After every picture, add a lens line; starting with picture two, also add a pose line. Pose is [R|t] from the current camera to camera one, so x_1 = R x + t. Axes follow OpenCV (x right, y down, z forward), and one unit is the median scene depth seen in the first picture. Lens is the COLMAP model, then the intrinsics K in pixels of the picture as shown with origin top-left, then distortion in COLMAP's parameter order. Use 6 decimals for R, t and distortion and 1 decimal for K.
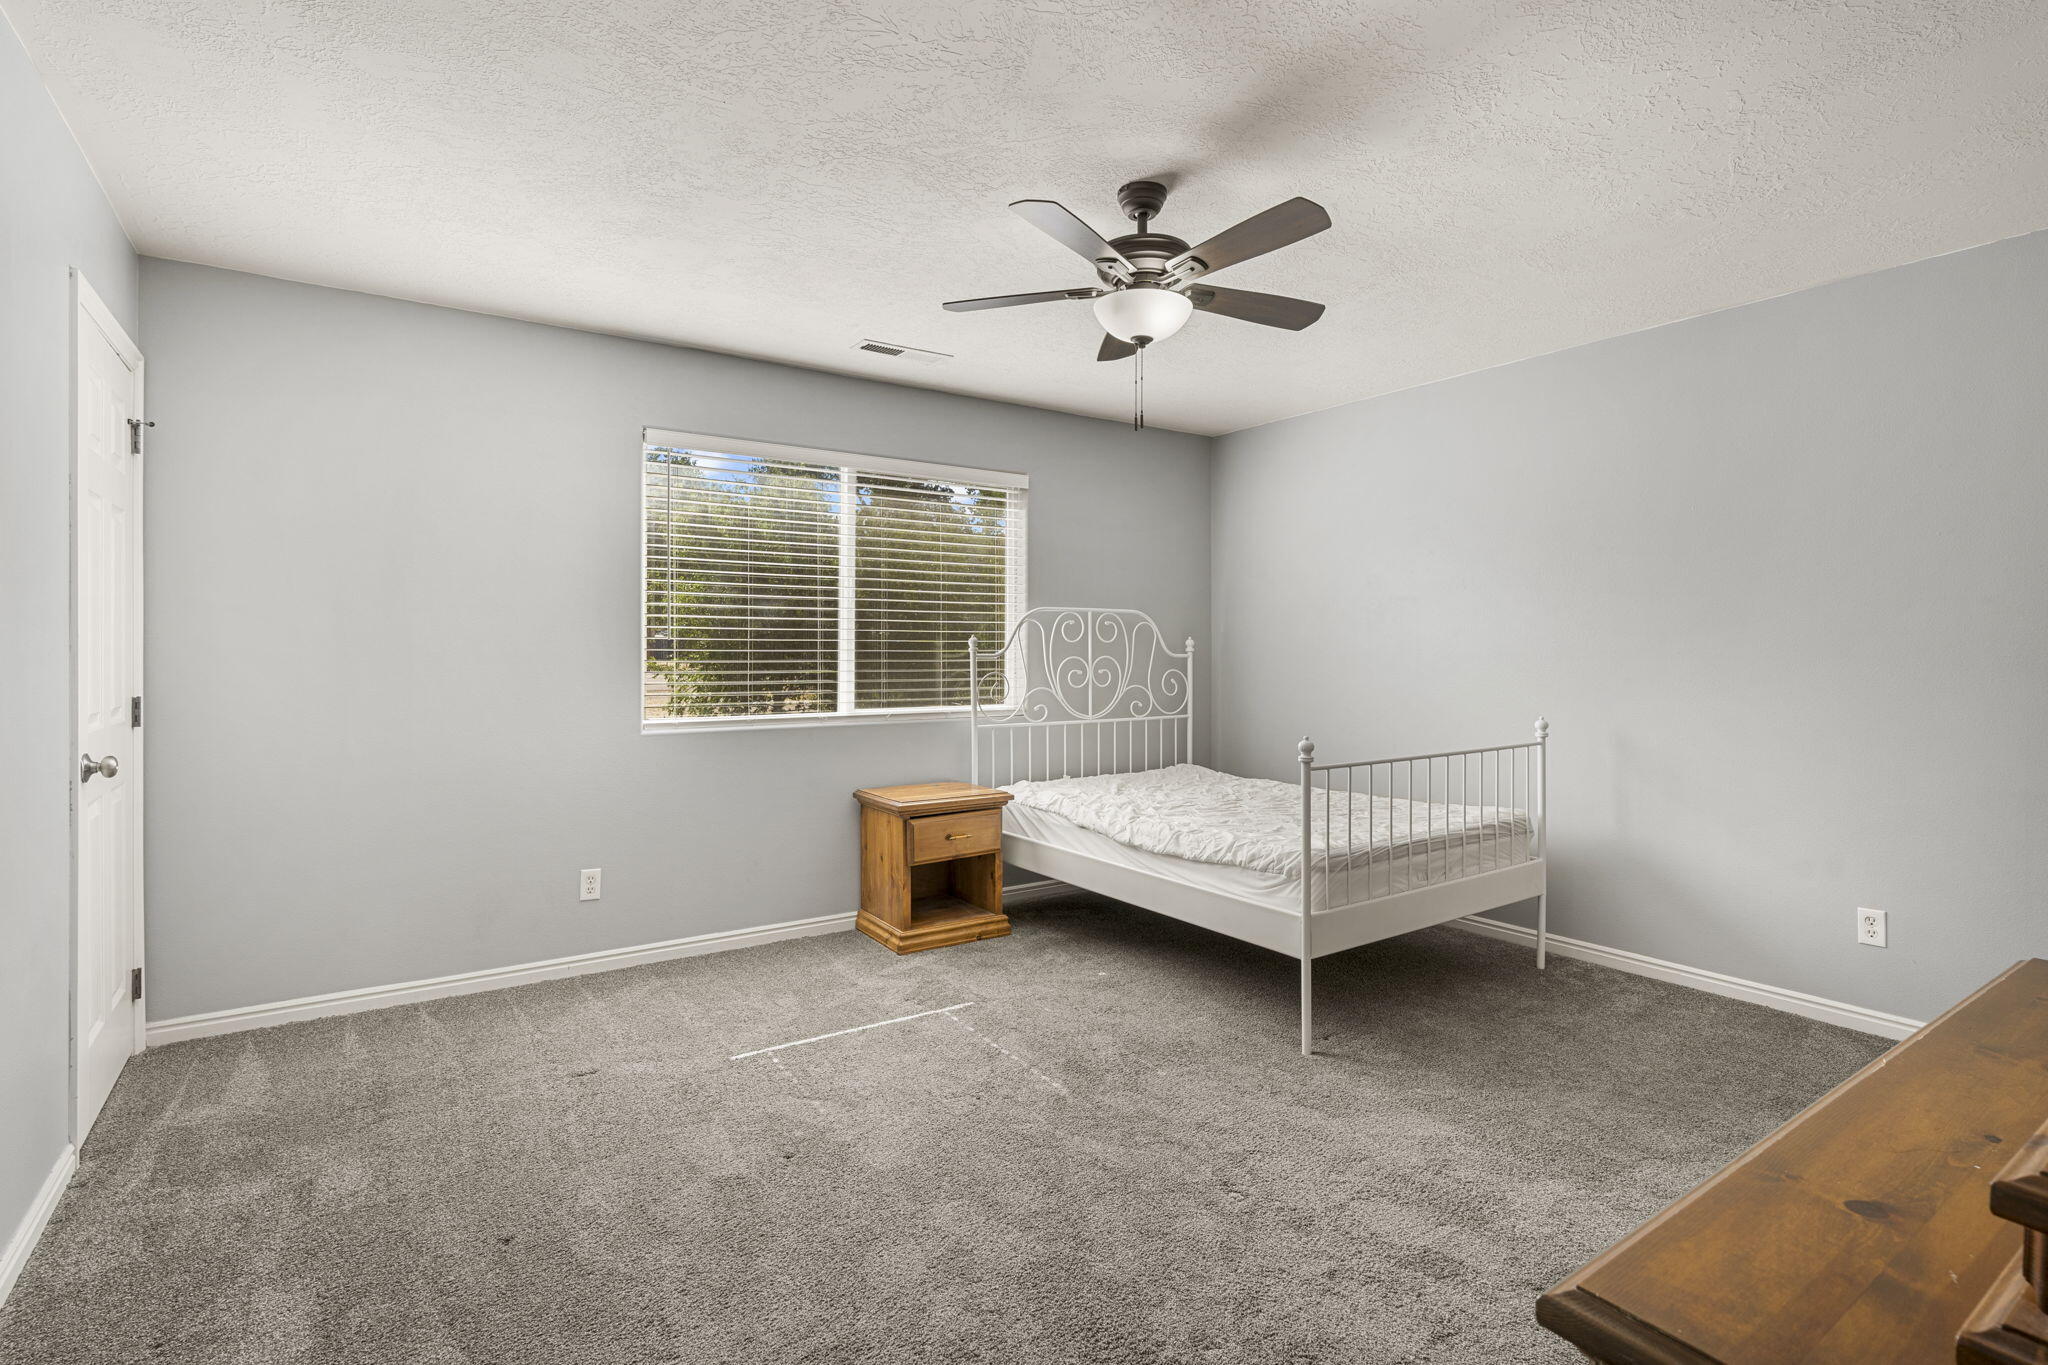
lens RADIAL K [[968.8, 0, 1031.1], [0, 968.8, 594.6], [0, 0, 1]] dist [-0.003553, 0.000161]
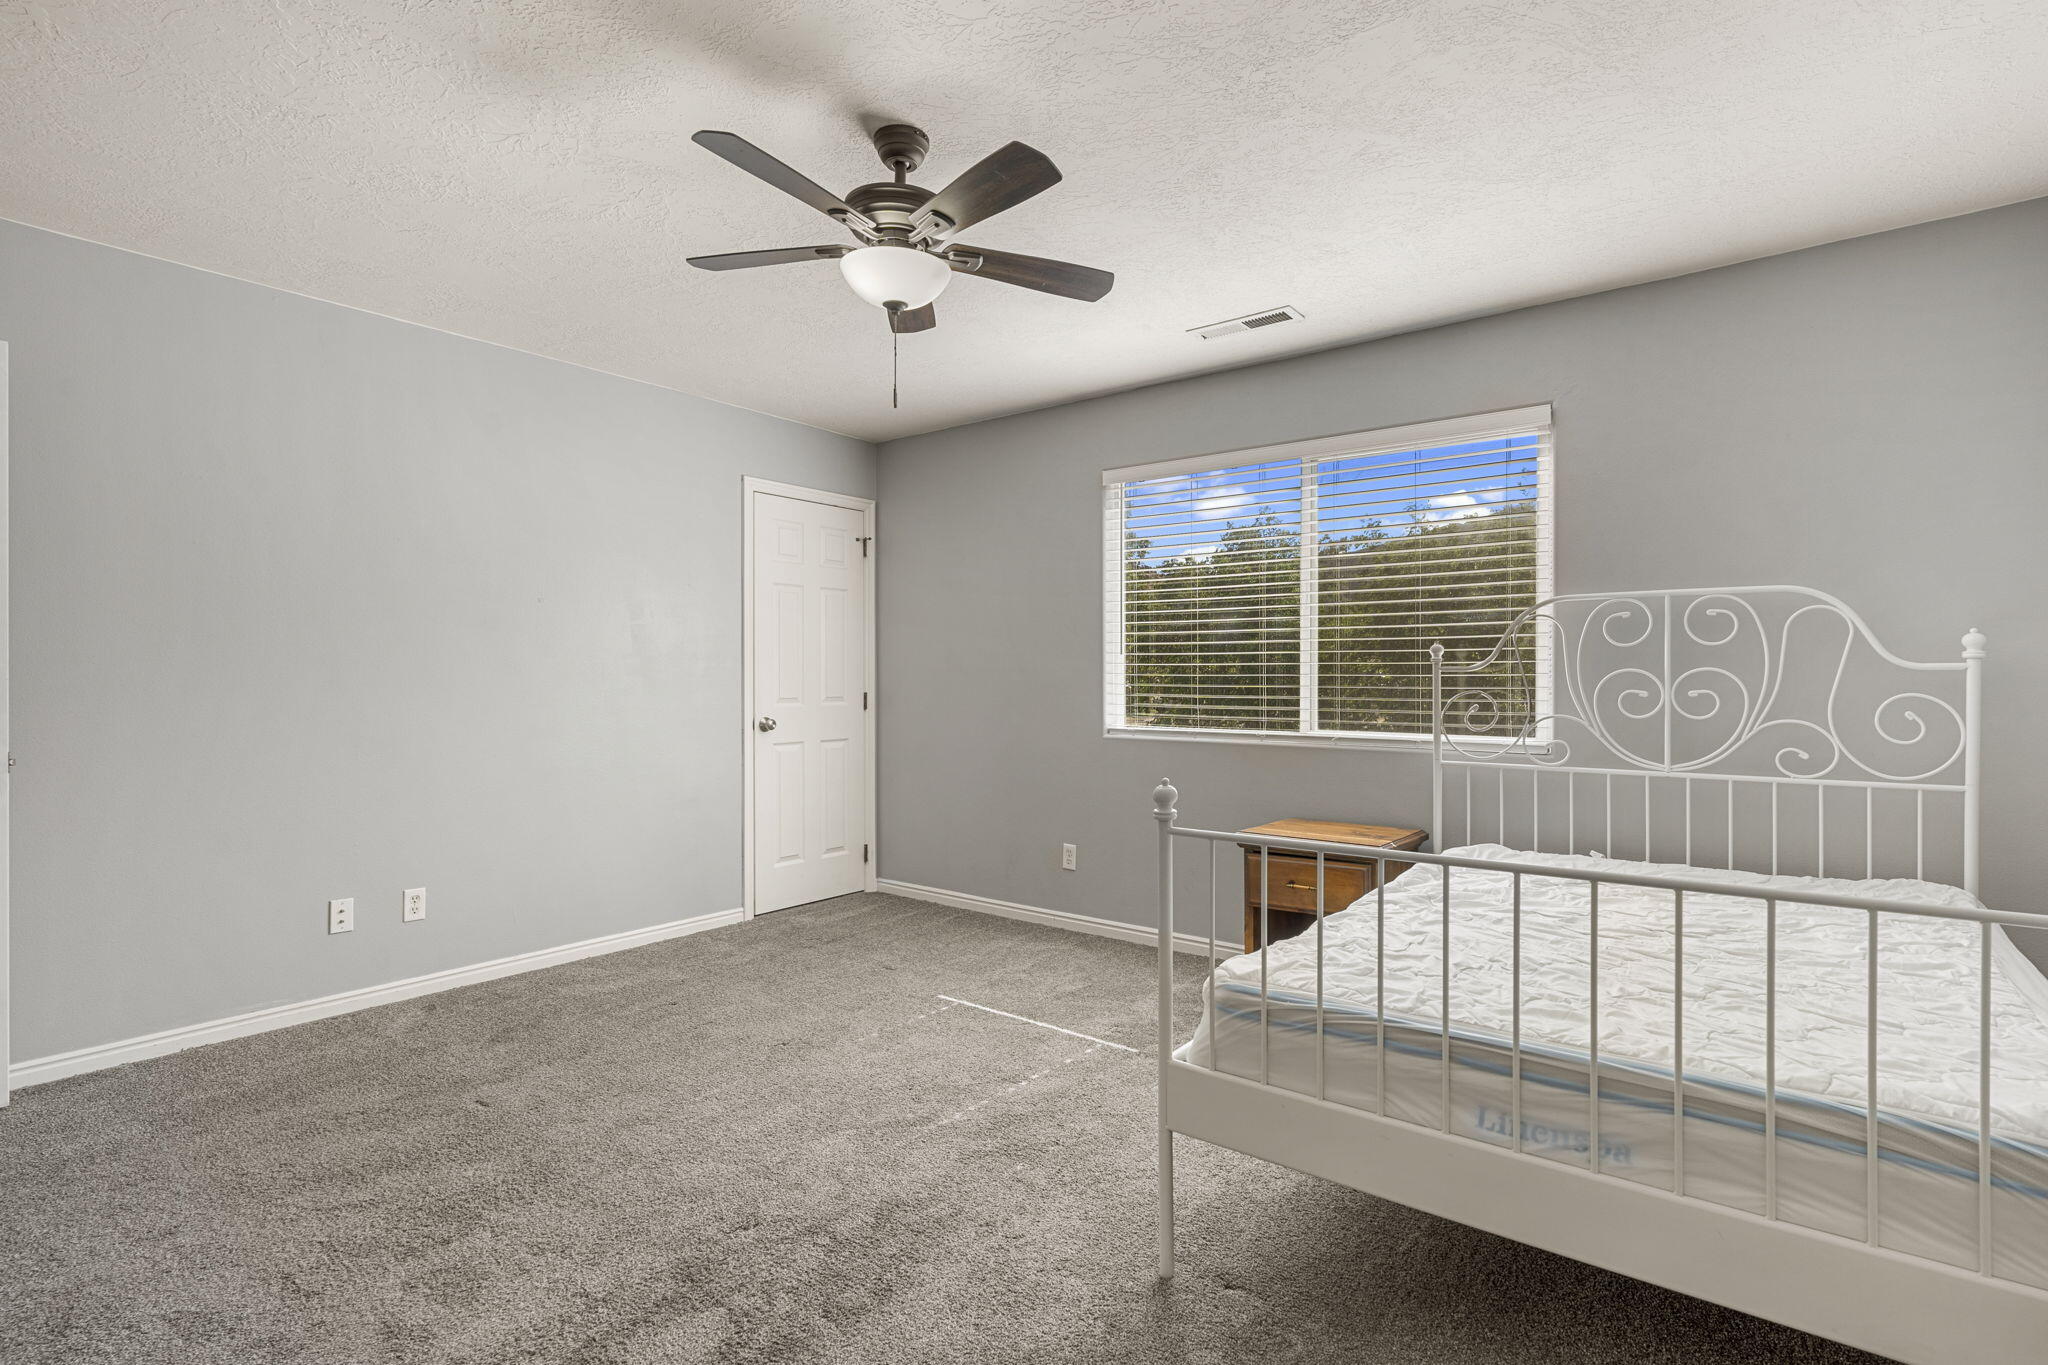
lens RADIAL K [[980.0, 0, 1028.7], [0, 980.0, 652.6], [0, 0, 1]] dist [-0.010943, -0.000341]
pose [[0.309085, -0.024261, -0.950725, 0.585615], [0.056573, 0.998373, -0.007085, 0.039608], [0.949350, -0.051595, 0.309954, 0.481097]]
